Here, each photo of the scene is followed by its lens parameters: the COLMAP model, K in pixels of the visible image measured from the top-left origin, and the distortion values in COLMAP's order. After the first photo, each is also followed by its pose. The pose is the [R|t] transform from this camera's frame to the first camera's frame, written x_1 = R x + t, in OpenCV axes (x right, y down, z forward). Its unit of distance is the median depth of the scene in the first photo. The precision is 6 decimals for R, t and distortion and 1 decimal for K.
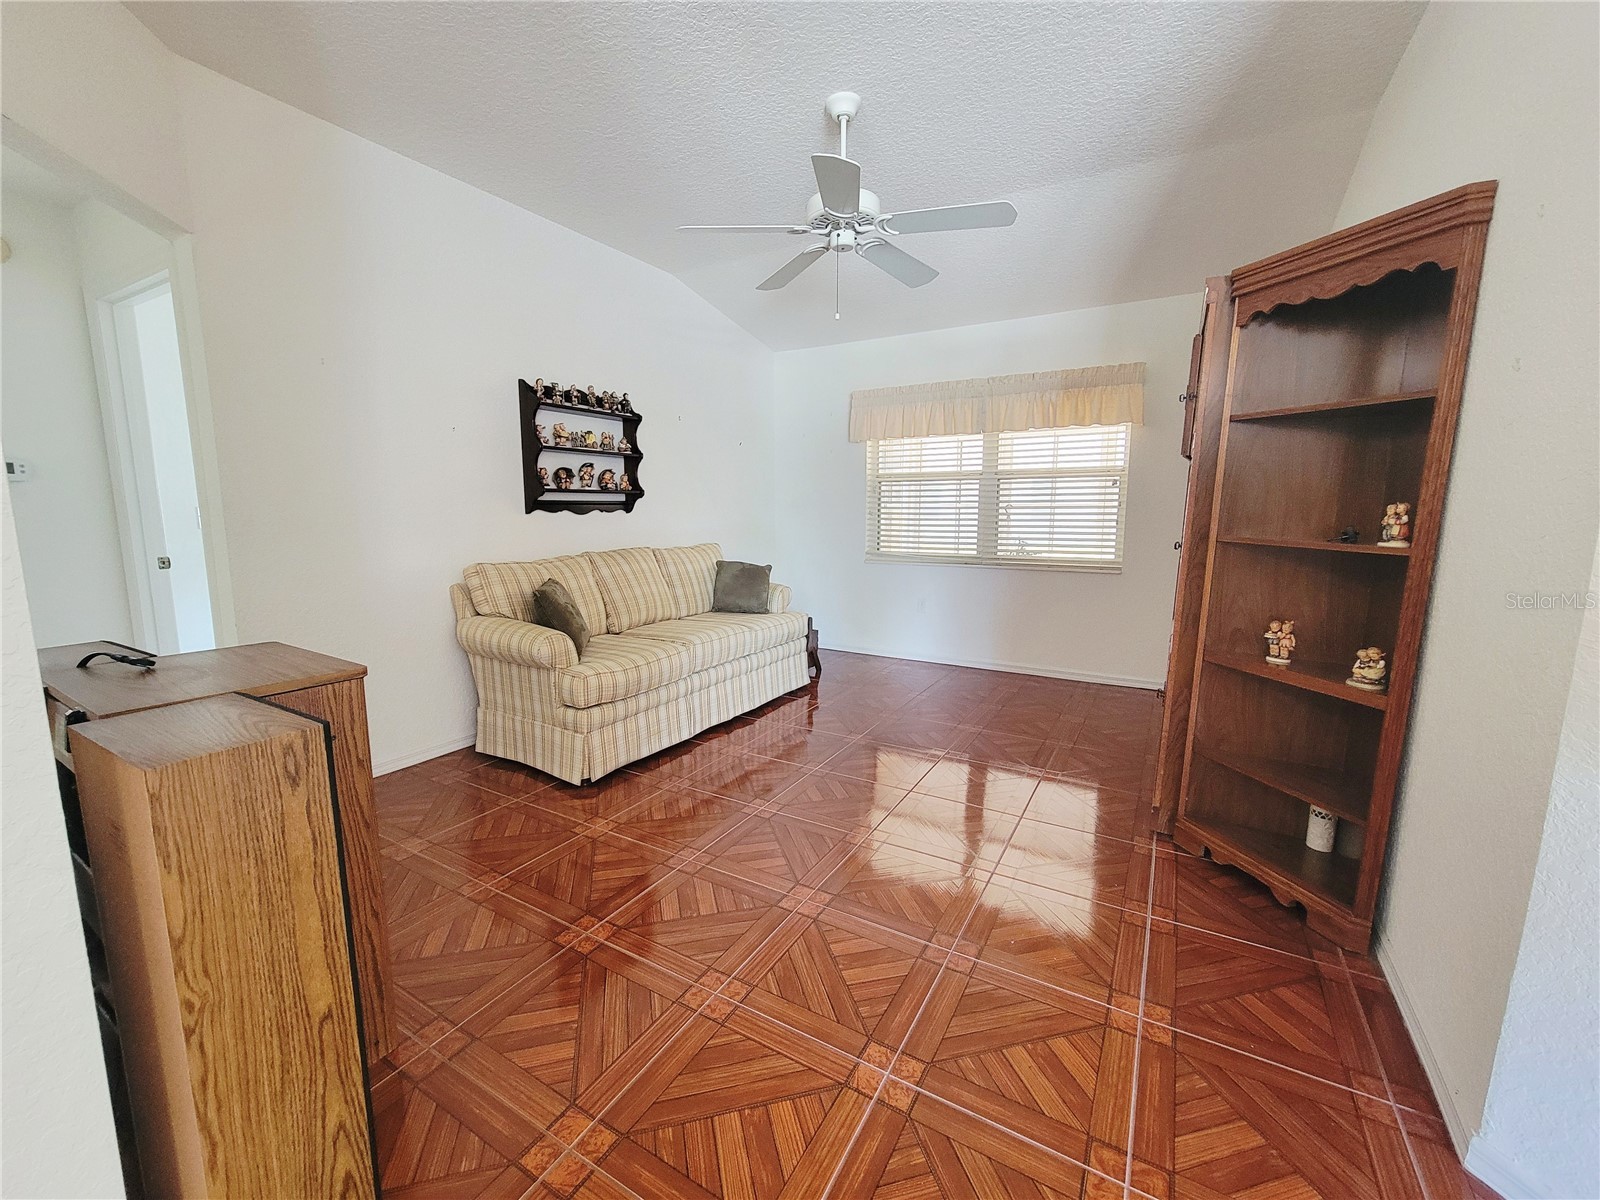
lens RADIAL K [[652.9, 0, 786.1], [0, 652.9, 598.7], [0, 0, 1]] dist [-0.009160, 0.000633]
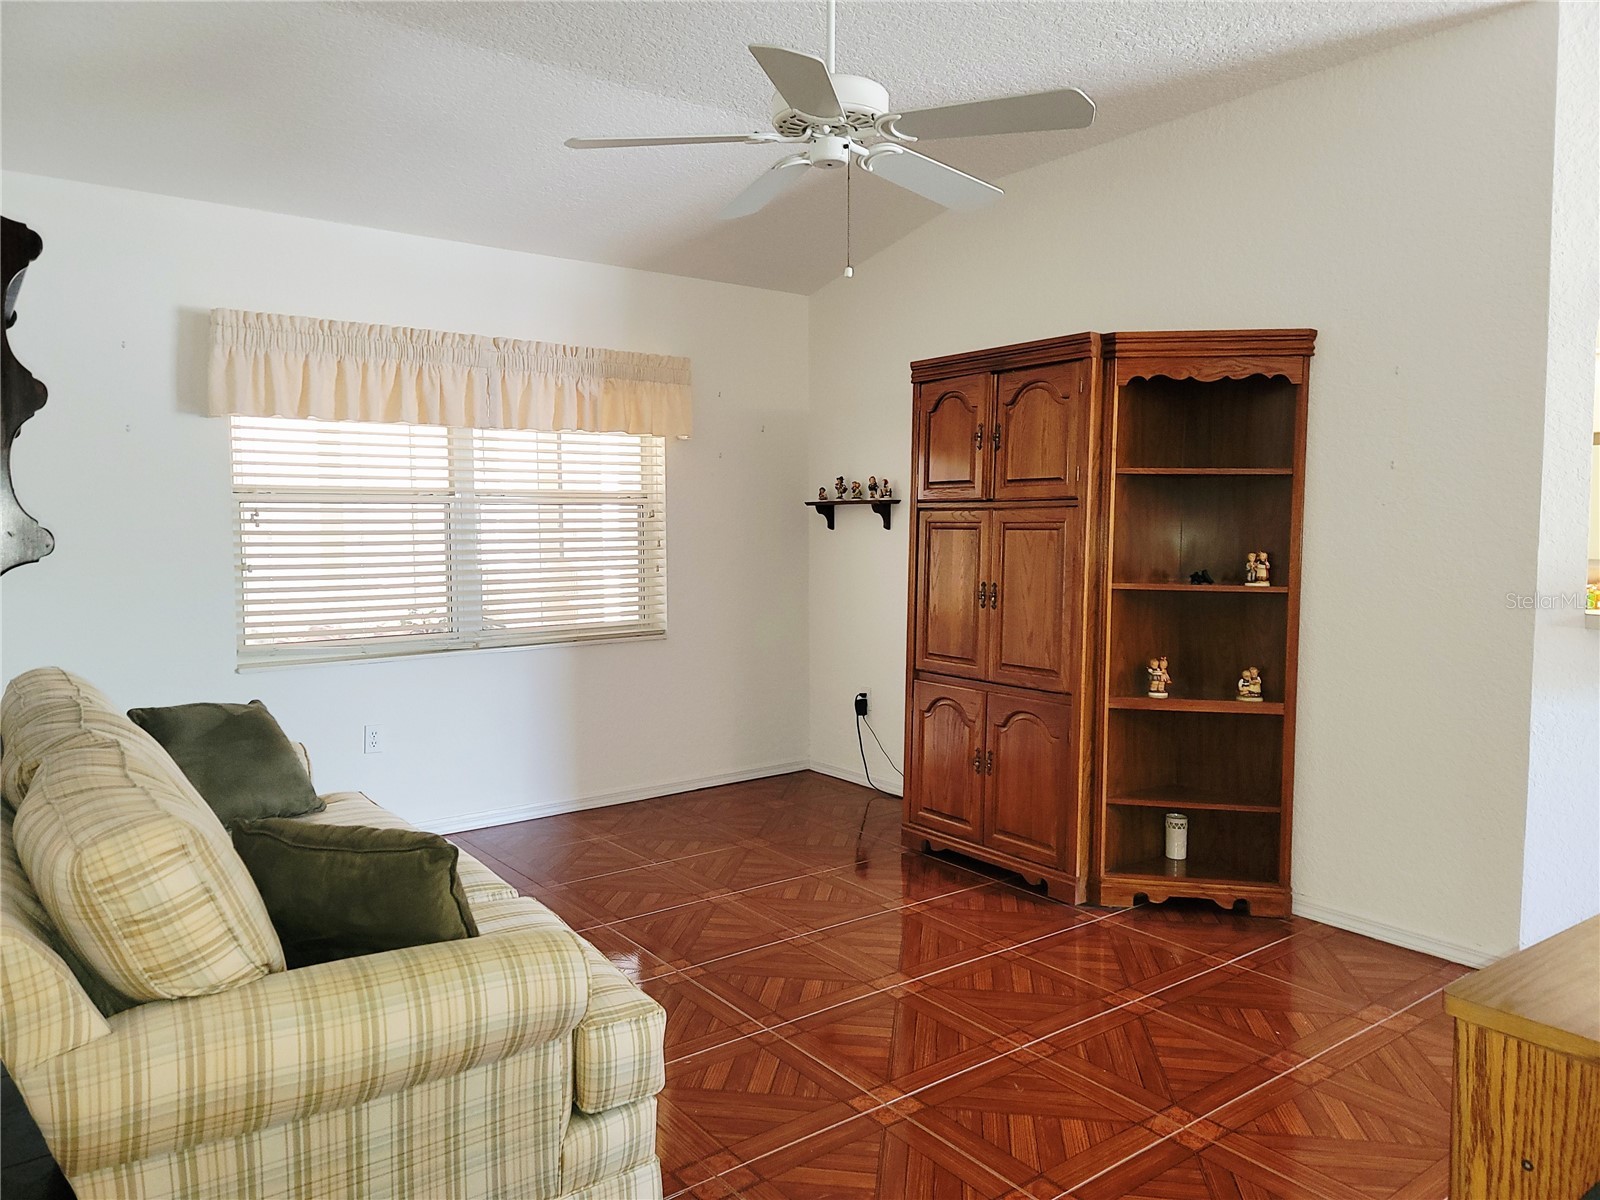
lens RADIAL K [[1104.3, 0, 799.0], [0, 1104.3, 594.2], [0, 0, 1]] dist [0.064992, -0.055431]
pose [[0.378303, -0.060037, 0.923733, -0.876543], [0.131734, 0.991230, 0.010474, -0.127080], [-0.916260, 0.117724, 0.382894, 0.611162]]
